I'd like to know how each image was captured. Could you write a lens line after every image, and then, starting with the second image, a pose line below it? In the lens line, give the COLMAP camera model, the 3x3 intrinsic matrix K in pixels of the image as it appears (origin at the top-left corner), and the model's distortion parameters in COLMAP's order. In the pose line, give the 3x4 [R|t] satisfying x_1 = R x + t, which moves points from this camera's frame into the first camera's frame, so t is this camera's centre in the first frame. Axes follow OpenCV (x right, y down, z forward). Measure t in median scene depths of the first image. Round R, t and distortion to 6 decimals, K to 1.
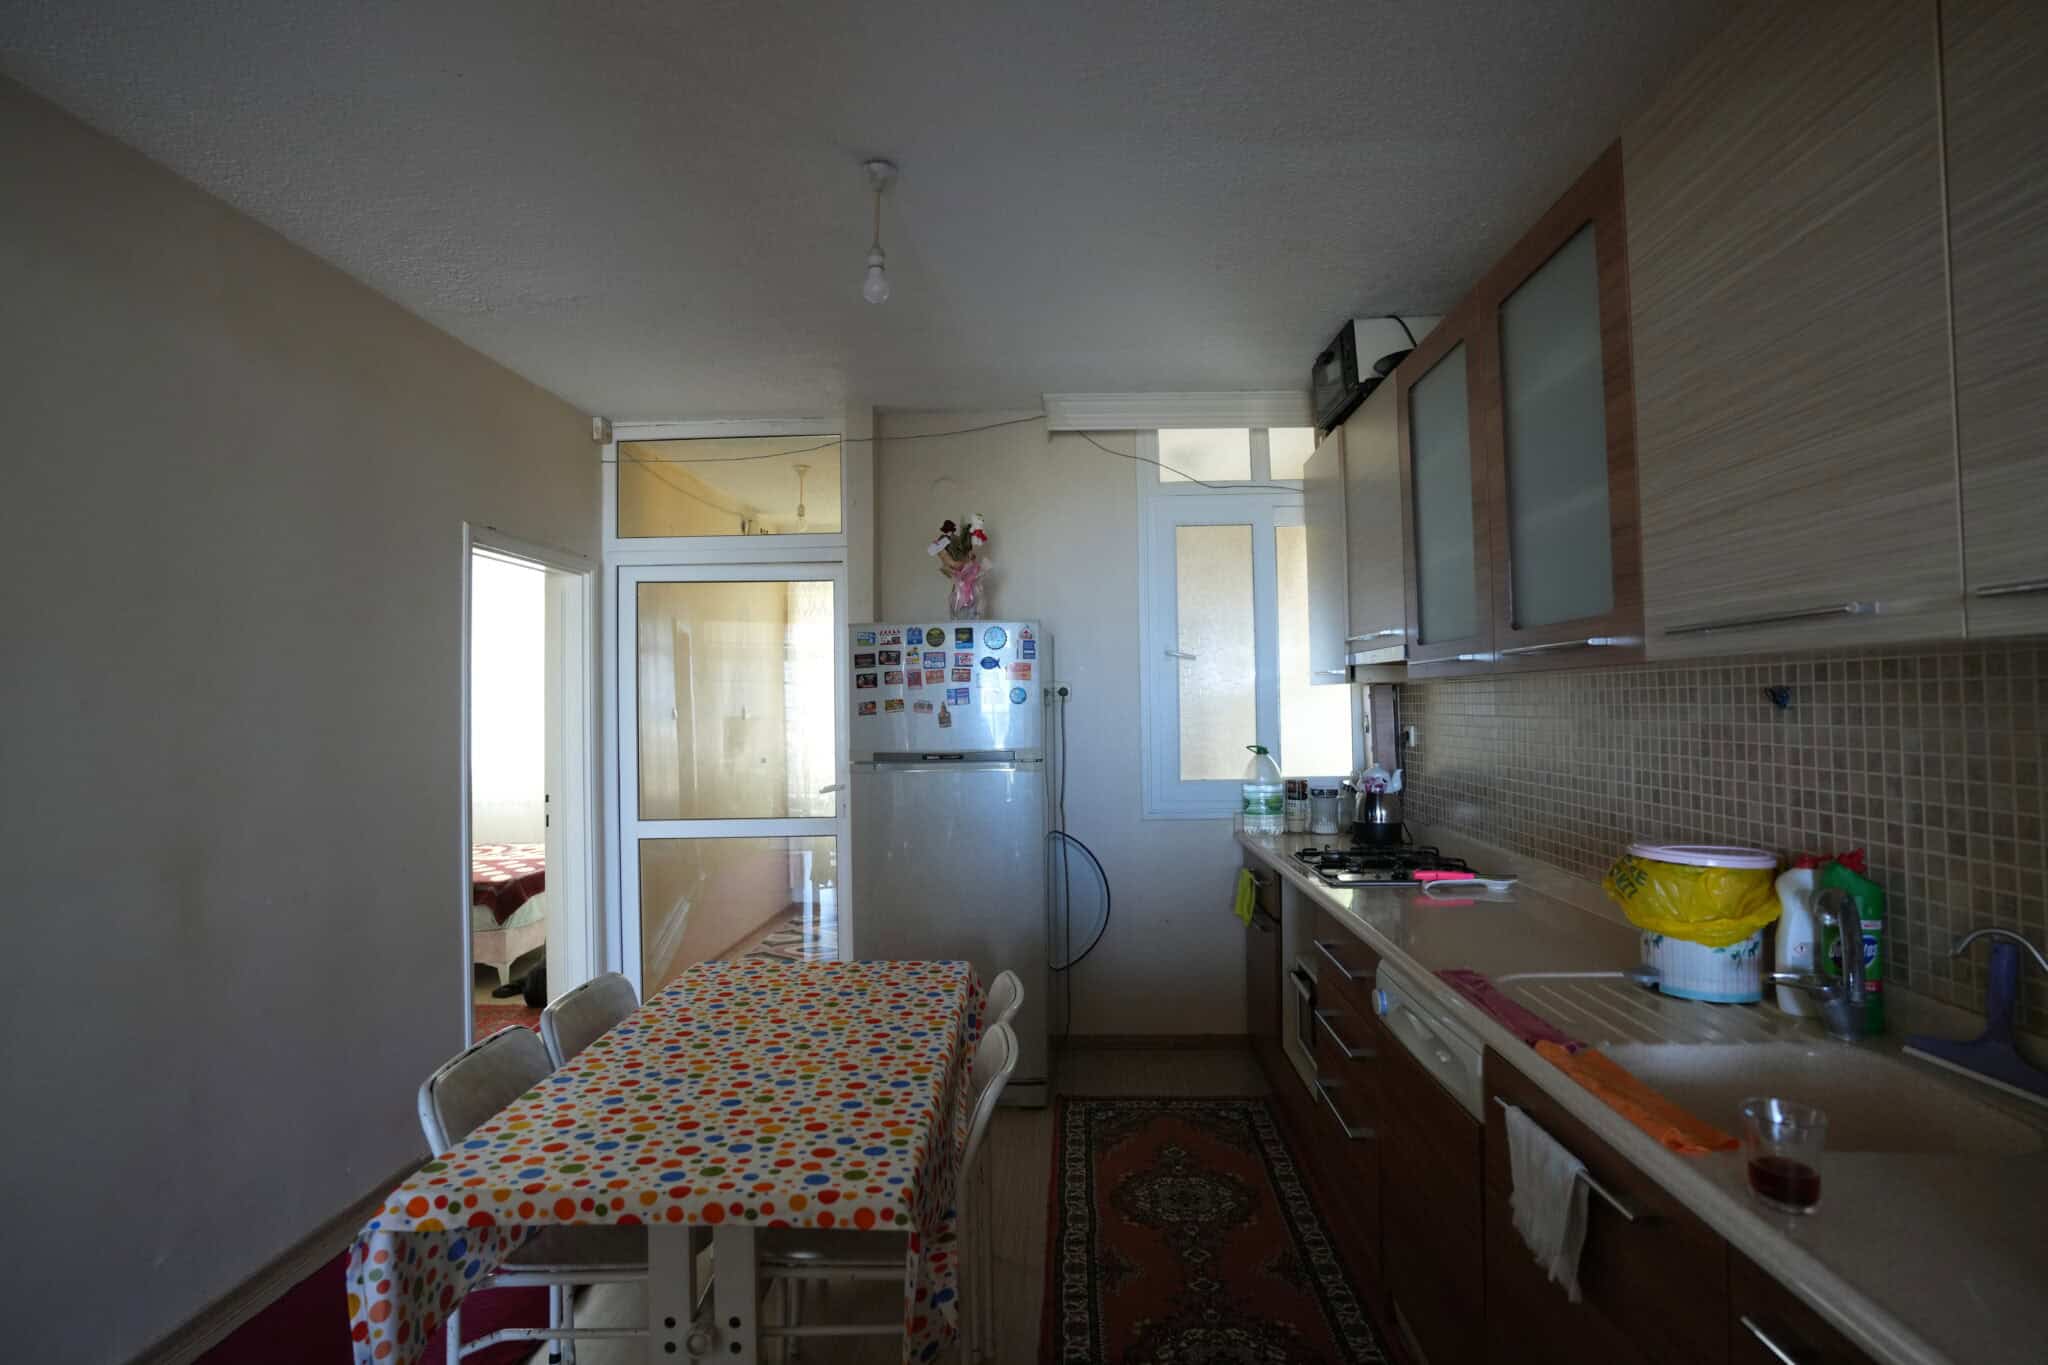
lens RADIAL K [[1001.8, 0, 1023.8], [0, 1001.8, 676.7], [0, 0, 1]] dist [-0.077463, 0.034926]
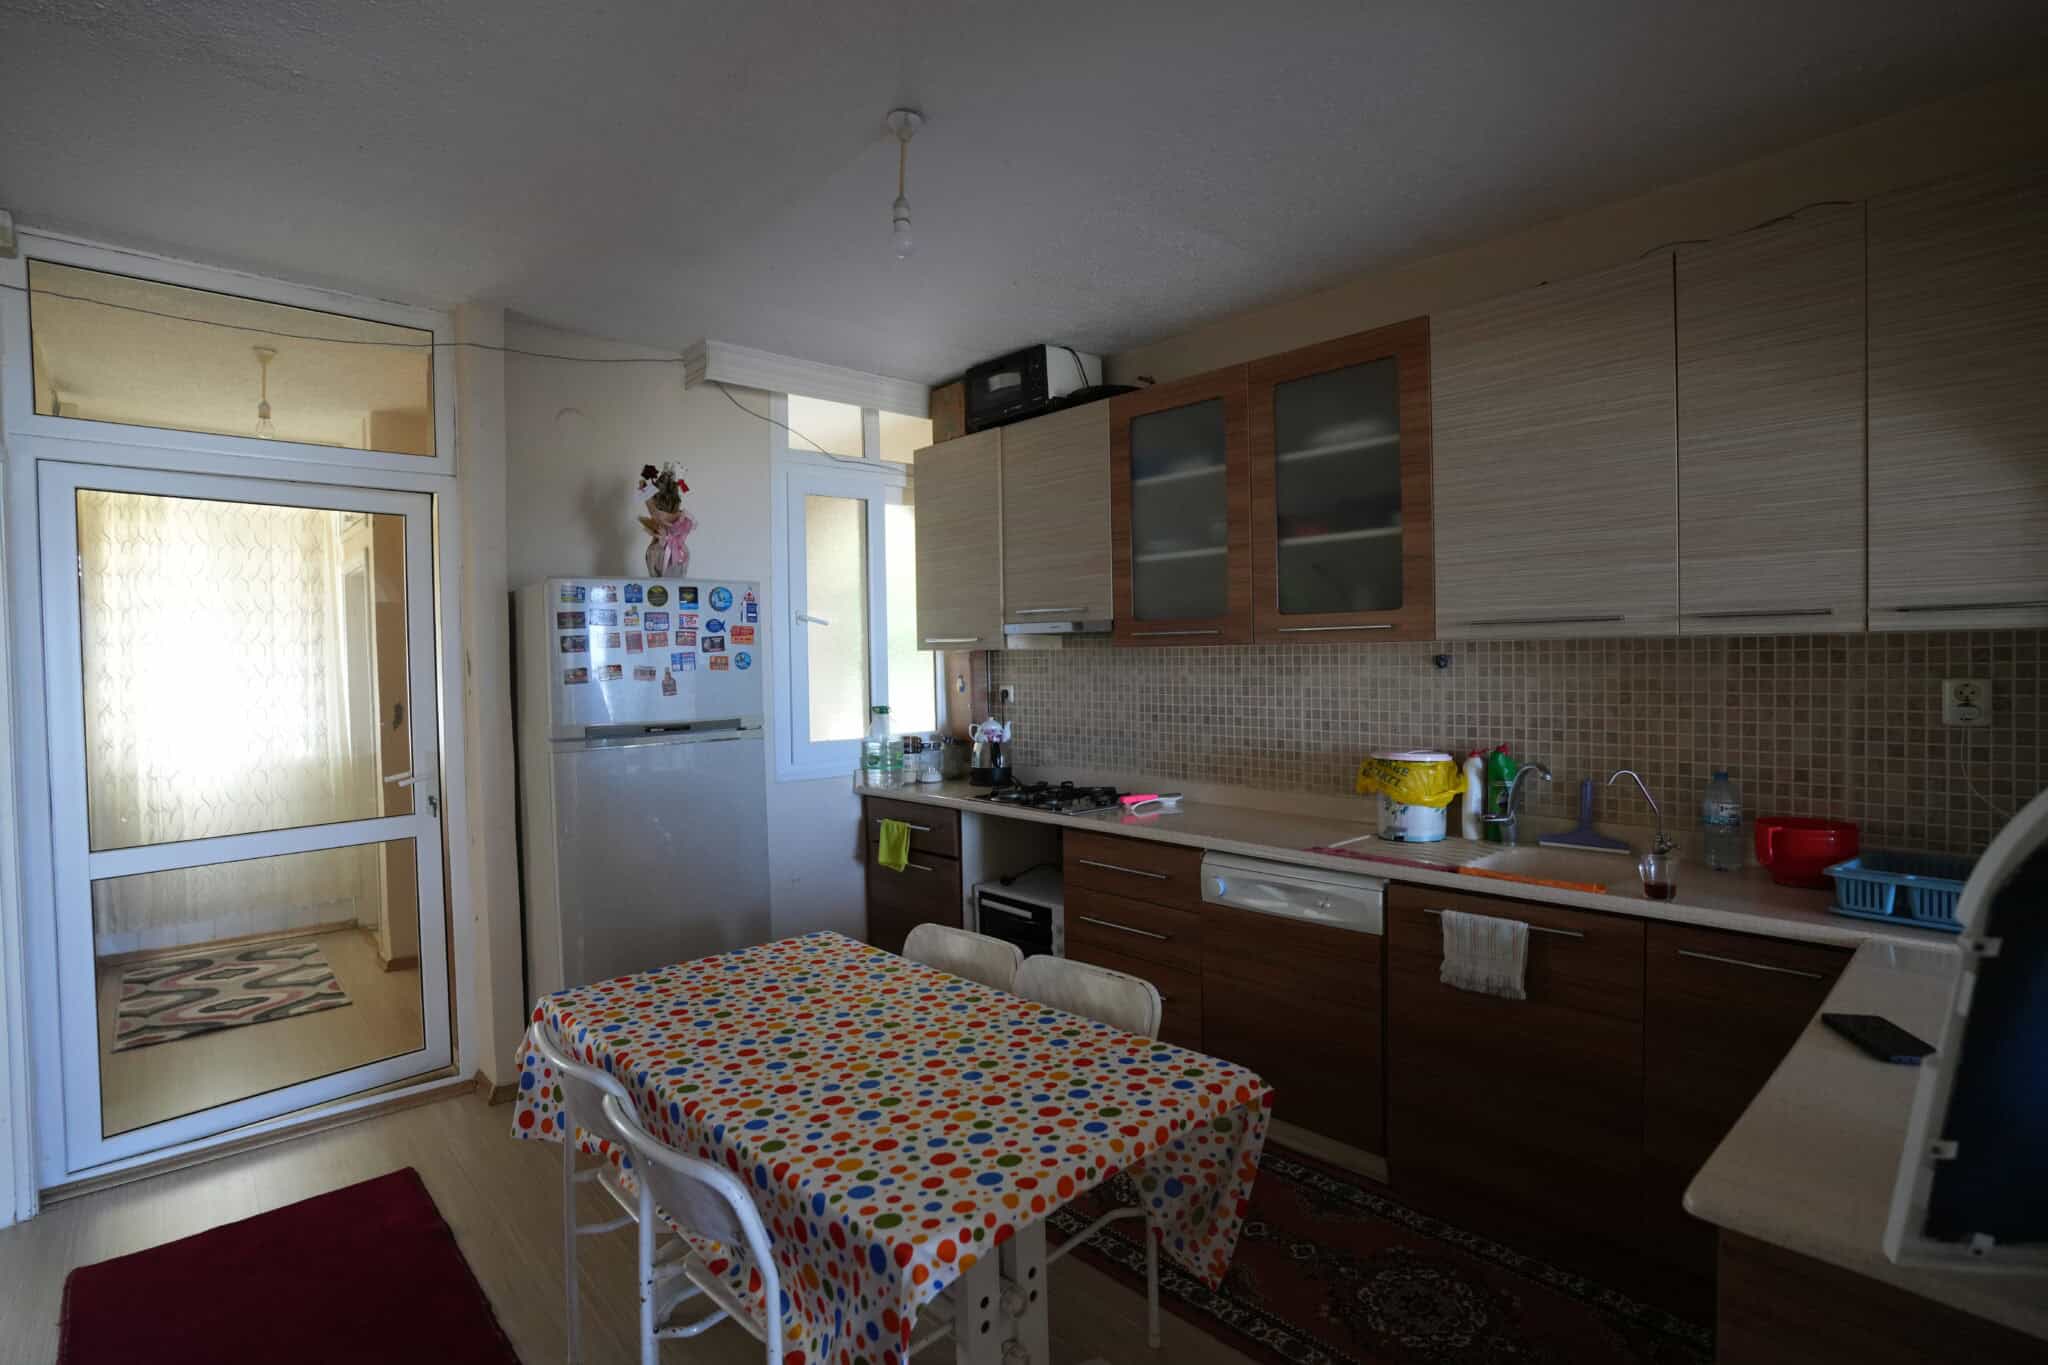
lens RADIAL K [[1001.8, 0, 1023.8], [0, 1001.8, 676.7], [0, 0, 1]] dist [-0.077463, 0.034926]
pose [[0.708993, -0.014261, 0.705071, -0.486874], [-0.011949, 0.999409, 0.032229, 0.000425], [-0.705114, -0.031275, 0.708404, 0.138813]]
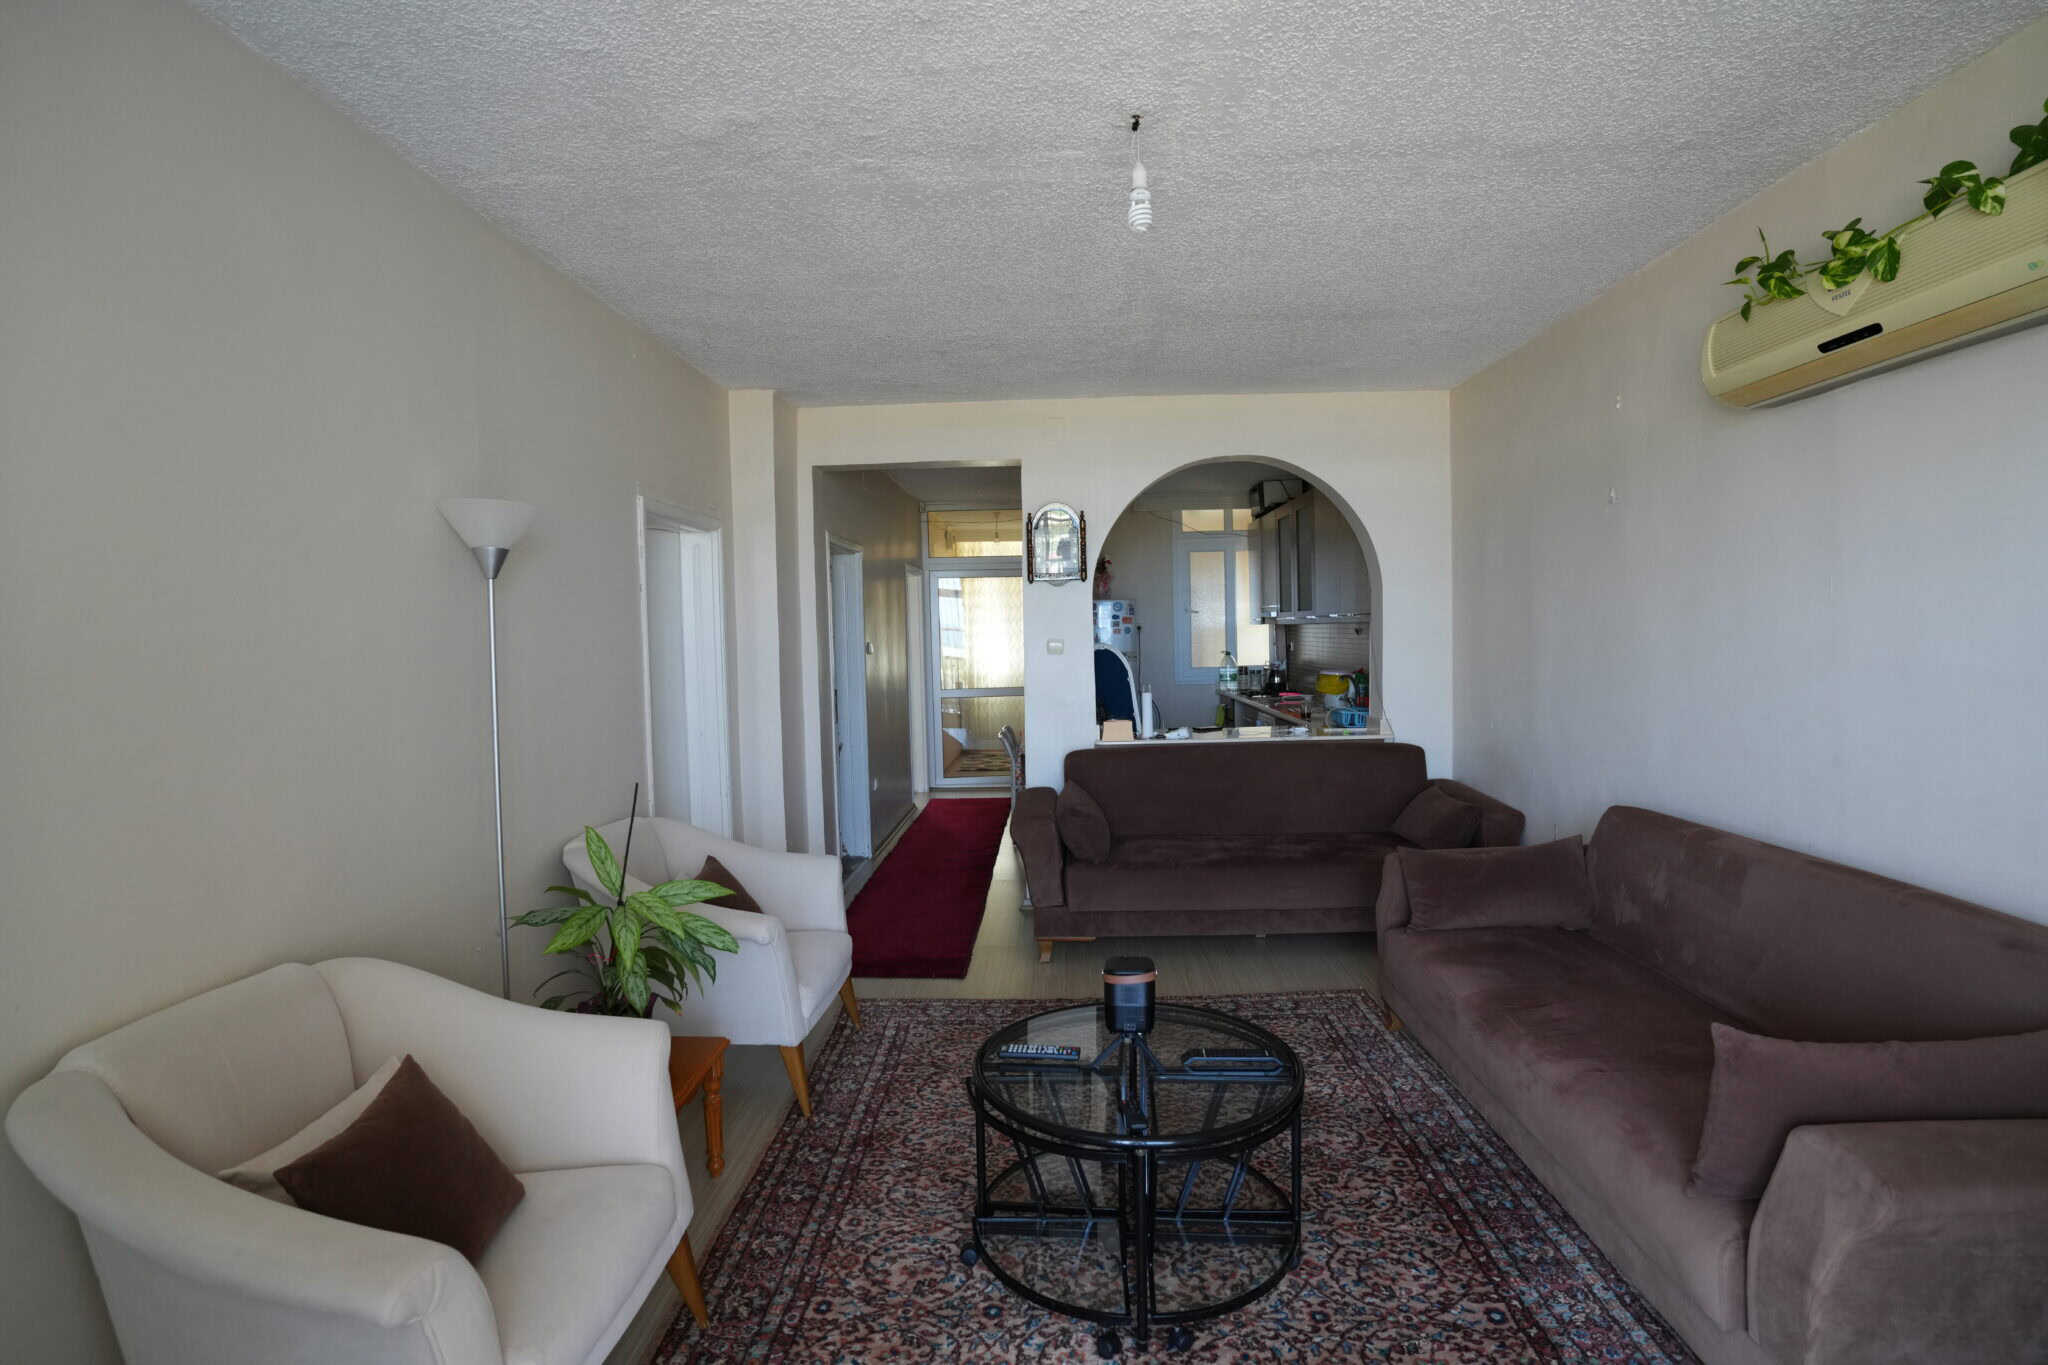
lens RADIAL K [[1001.8, 0, 1023.8], [0, 1001.8, 676.7], [0, 0, 1]] dist [-0.077463, 0.034926]
pose [[0.999925, -0.011085, 0.005185, -0.272305], [0.010675, 0.997259, 0.073222, -0.051133], [-0.005983, -0.073162, 0.997302, -1.446278]]
